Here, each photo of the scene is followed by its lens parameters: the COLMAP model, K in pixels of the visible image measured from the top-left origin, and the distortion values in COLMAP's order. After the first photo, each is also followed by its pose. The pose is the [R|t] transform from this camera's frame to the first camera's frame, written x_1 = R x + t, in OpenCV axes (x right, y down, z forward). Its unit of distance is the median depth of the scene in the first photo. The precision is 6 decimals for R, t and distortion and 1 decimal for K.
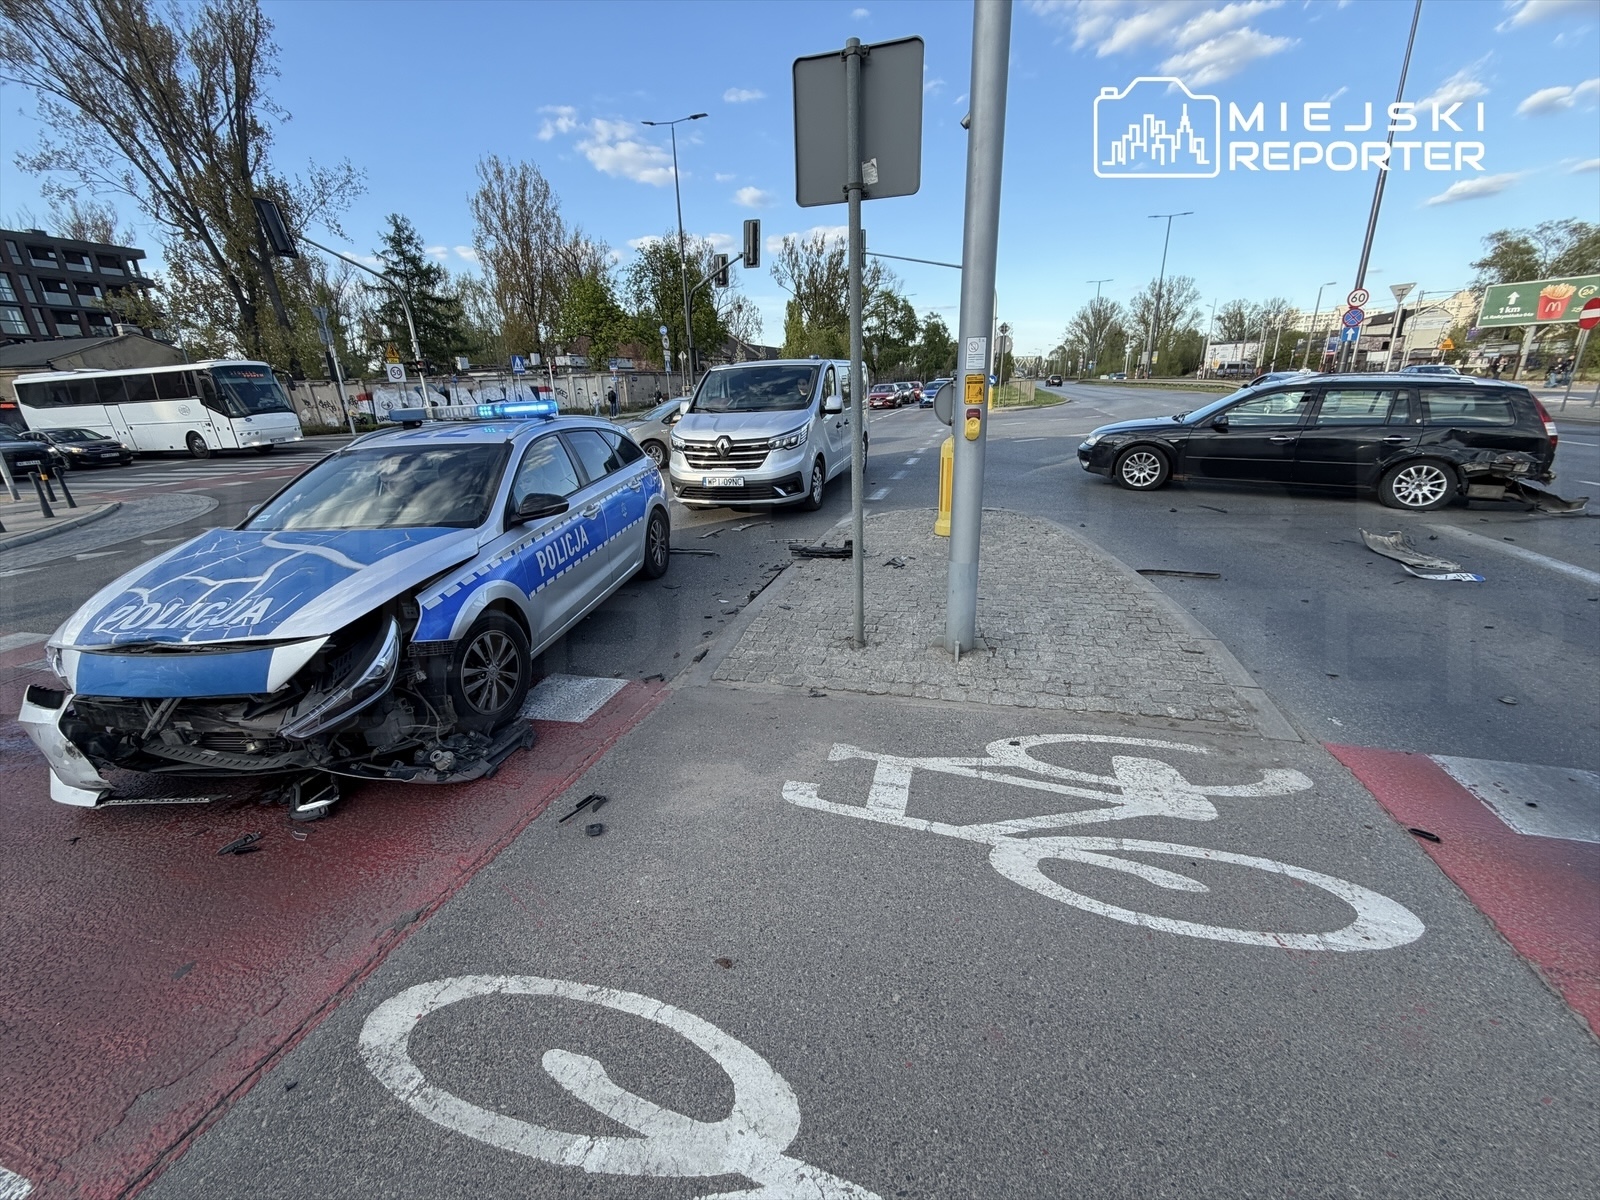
lens RADIAL K [[631.1, 0, 793.7], [0, 631.1, 597.9], [0, 0, 1]] dist [0.000828, -0.000727]
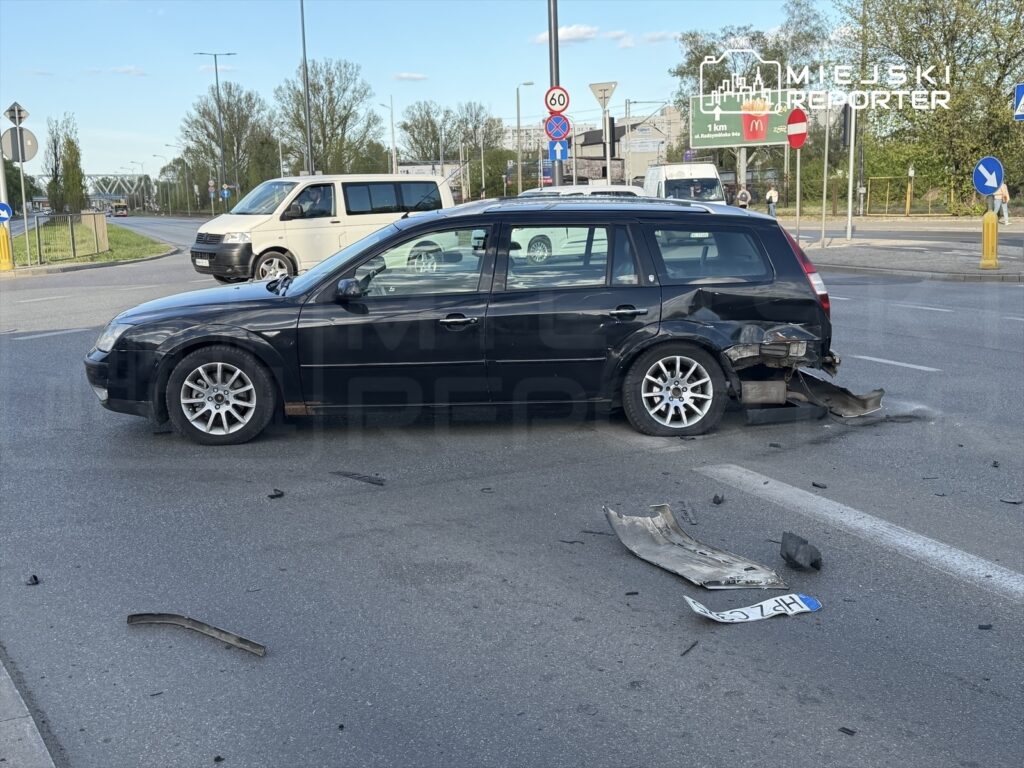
lens RADIAL K [[1194.3, 0, 497.3], [0, 1194.3, 391.6], [0, 0, 1]] dist [0.095801, 0.000000]
pose [[0.809622, -0.084373, 0.580856, 0.215272], [0.191496, 0.973435, -0.125518, -0.063172], [-0.554835, 0.212853, 0.804271, 0.206877]]
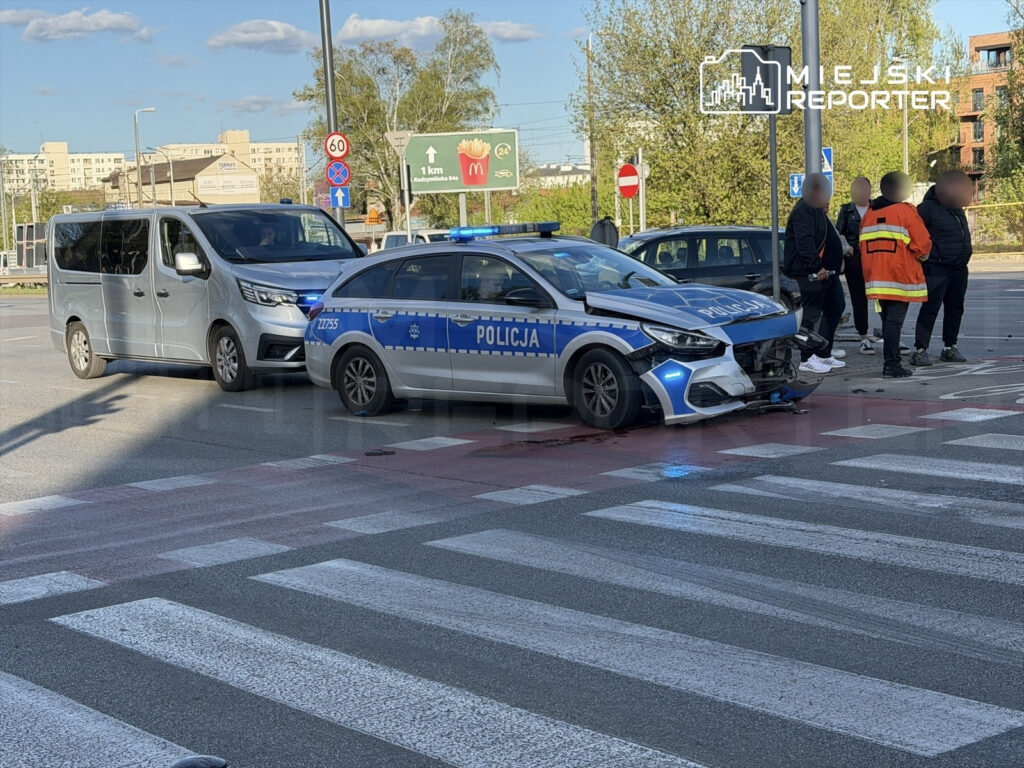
lens RADIAL K [[1755.2, 0, 510.2], [0, 1755.2, 388.2], [0, 0, 1]] dist [0.137921, 0.000000]
pose [[0.596780, -0.058470, 0.800272, -1.605061], [0.278384, 0.950482, -0.138152, 0.226971], [-0.752566, 0.305229, 0.583506, -0.426710]]
